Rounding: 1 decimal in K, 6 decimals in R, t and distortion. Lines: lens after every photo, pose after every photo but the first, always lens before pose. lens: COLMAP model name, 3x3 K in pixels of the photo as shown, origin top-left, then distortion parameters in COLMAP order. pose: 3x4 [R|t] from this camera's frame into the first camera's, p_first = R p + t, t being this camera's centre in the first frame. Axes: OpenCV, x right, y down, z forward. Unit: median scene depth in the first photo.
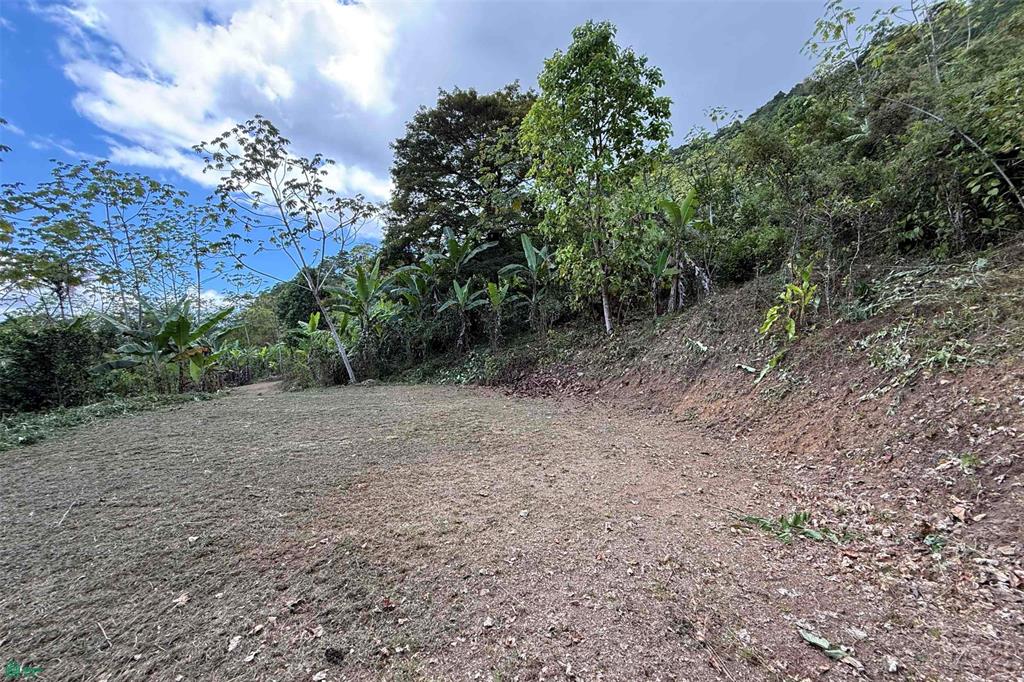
lens RADIAL K [[402.4, 0, 512.0], [0, 402.4, 341.0], [0, 0, 1]] dist [-0.000166, 0.000084]
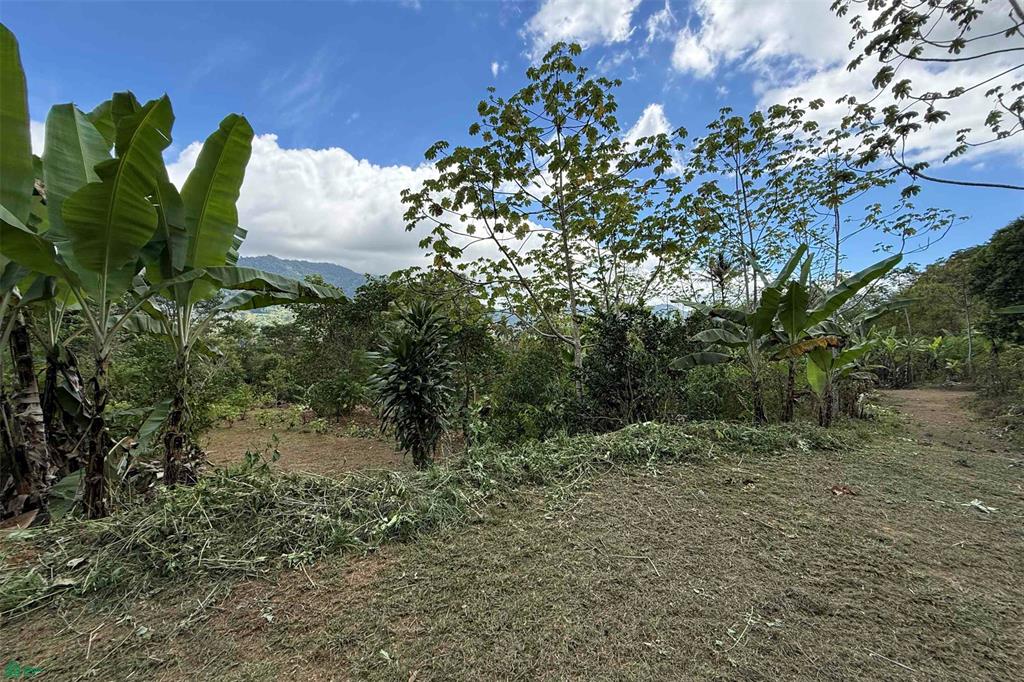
lens RADIAL K [[402.4, 0, 512.0], [0, 402.4, 341.0], [0, 0, 1]] dist [-0.000166, 0.000084]
pose [[0.213840, 0.047063, -0.975734, -0.202679], [-0.013434, 0.998886, 0.045236, 0.001315], [0.976776, 0.003435, 0.214234, 0.287134]]
